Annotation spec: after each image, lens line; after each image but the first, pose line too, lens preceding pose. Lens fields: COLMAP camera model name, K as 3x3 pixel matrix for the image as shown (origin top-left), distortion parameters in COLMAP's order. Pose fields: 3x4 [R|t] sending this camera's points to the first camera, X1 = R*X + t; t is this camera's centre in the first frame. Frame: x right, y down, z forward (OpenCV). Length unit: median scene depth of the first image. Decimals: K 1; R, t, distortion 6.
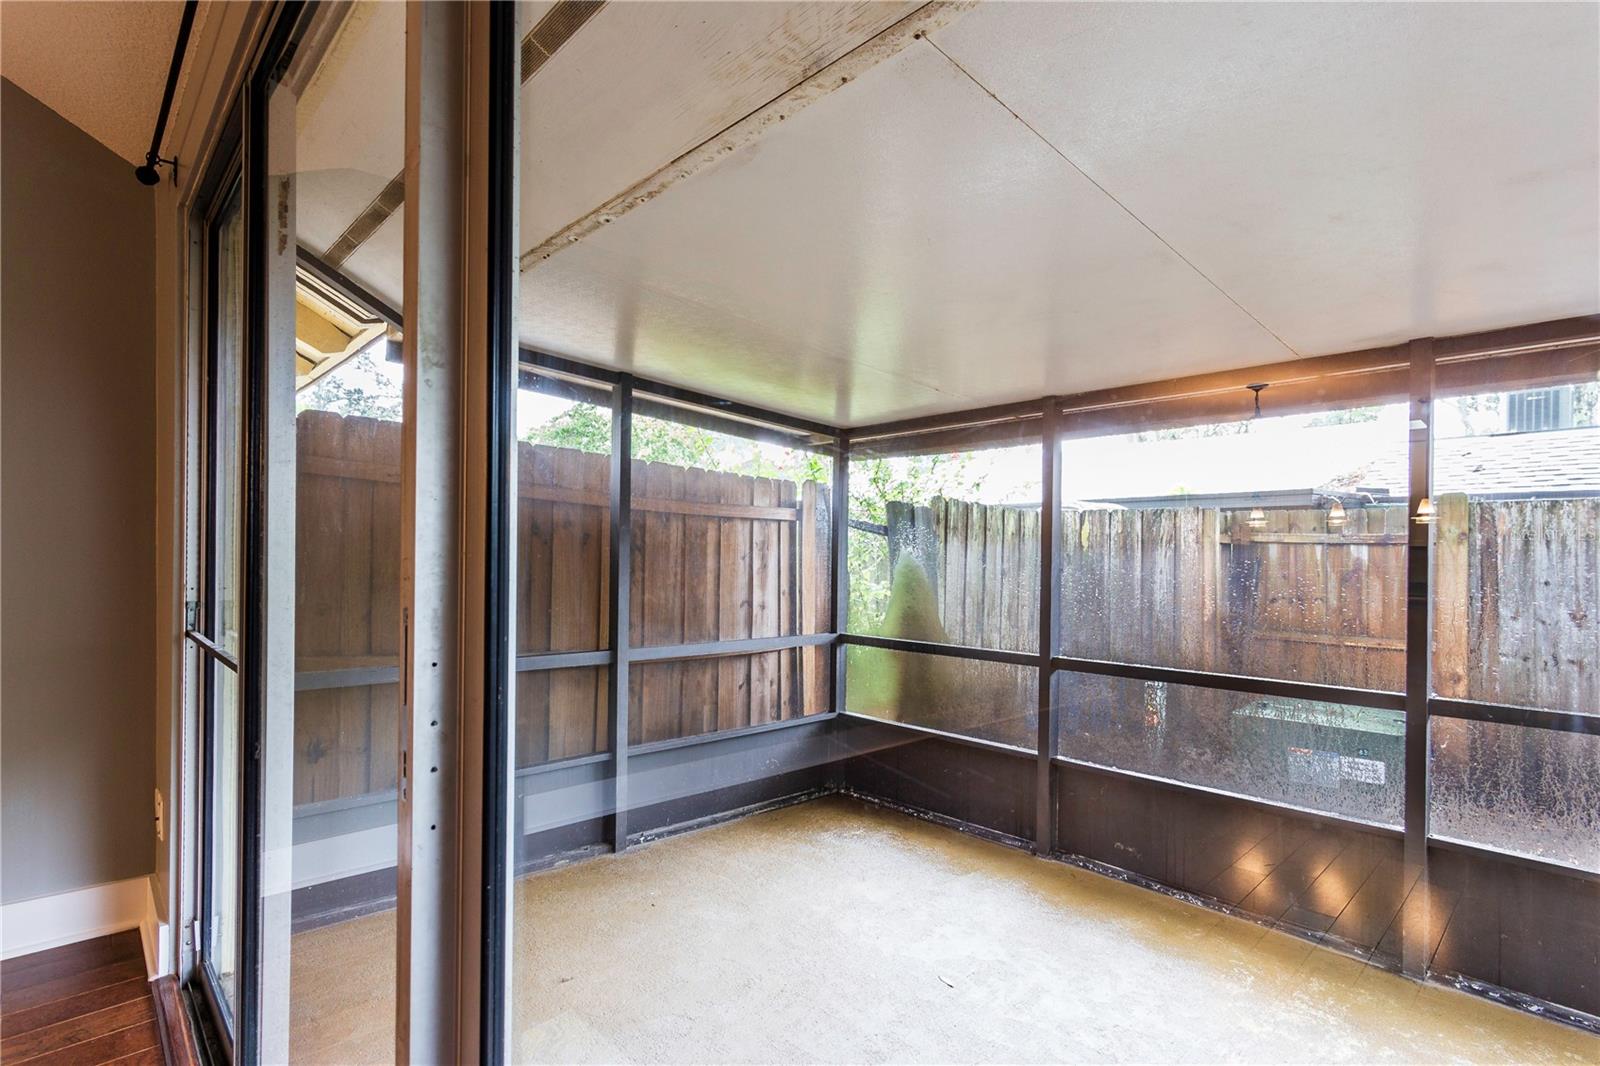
lens RADIAL K [[781.2, 0, 794.7], [0, 781.2, 550.0], [0, 0, 1]] dist [0.005153, 0.000074]
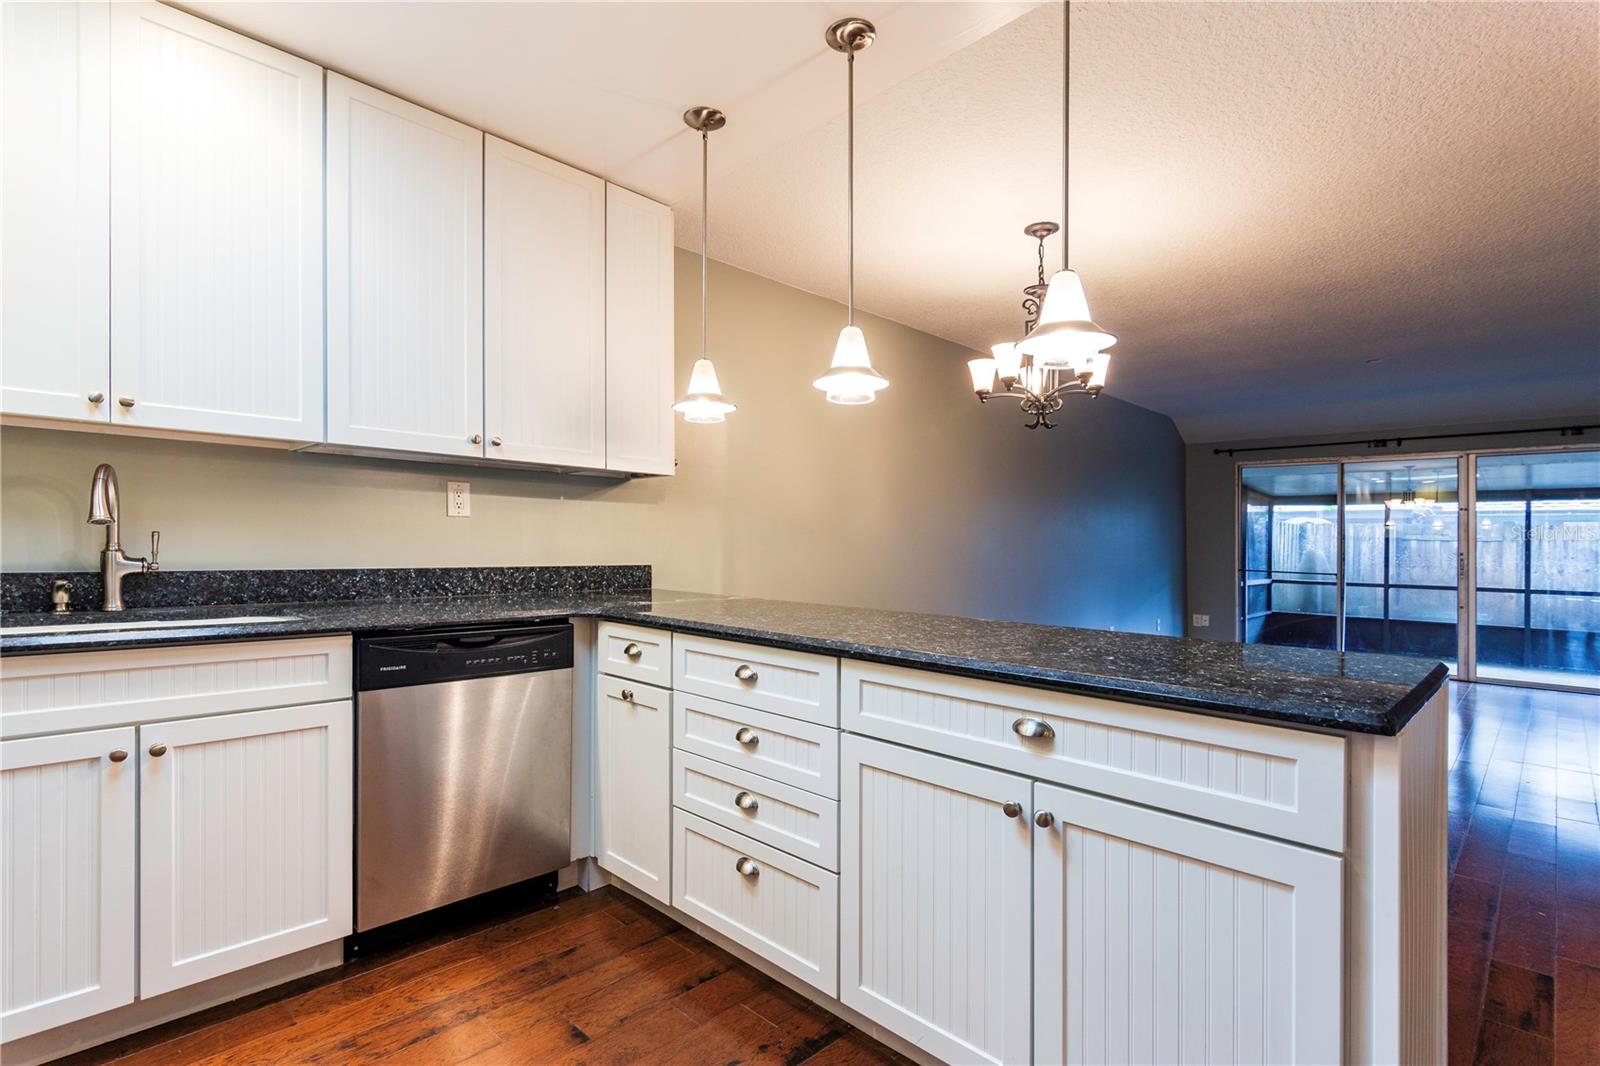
lens RADIAL K [[781.2, 0, 766.9], [0, 781.2, 535.3], [0, 0, 1]] dist [0.005153, 0.000074]
pose [[0.999524, -0.002808, 0.030730, -1.623549], [0.002673, 0.999987, 0.004443, -0.048440], [-0.030742, -0.004358, 0.999518, -1.439022]]
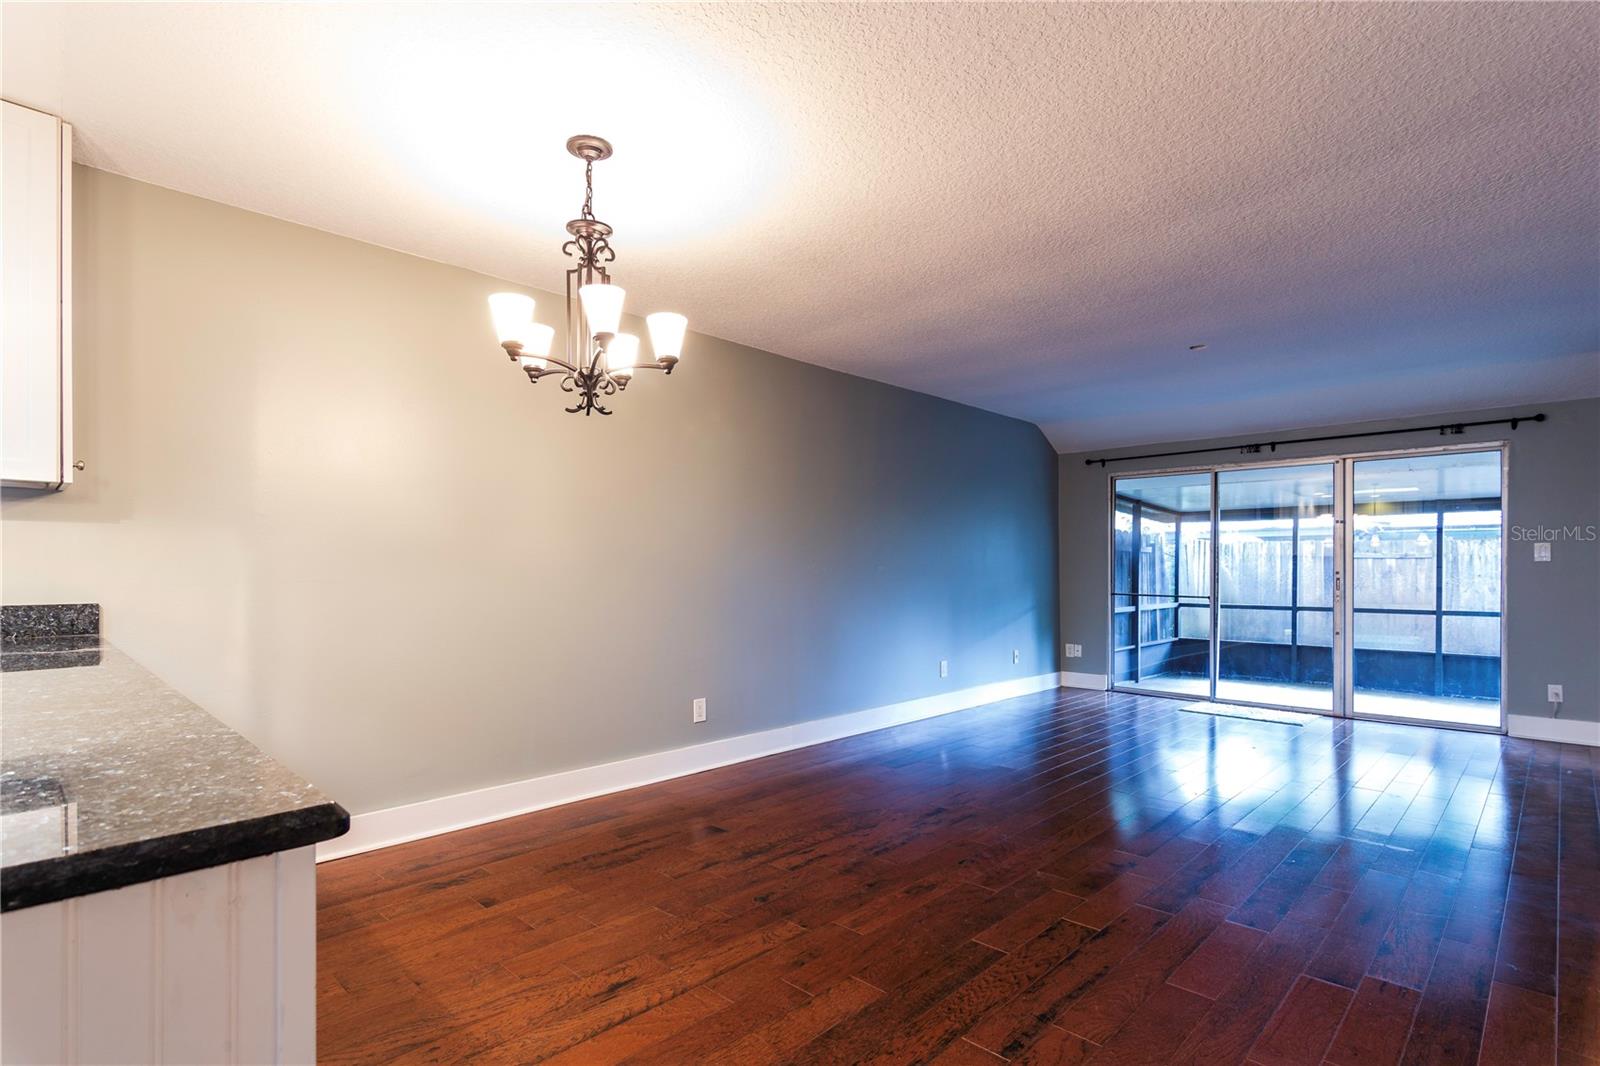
lens RADIAL K [[781.2, 0, 787.1], [0, 781.2, 570.0], [0, 0, 1]] dist [0.005153, 0.000074]
pose [[0.999249, -0.017141, 0.034745, -1.163215], [0.016662, 0.999763, 0.014046, -0.039716], [-0.034977, -0.013456, 0.999298, -1.240175]]
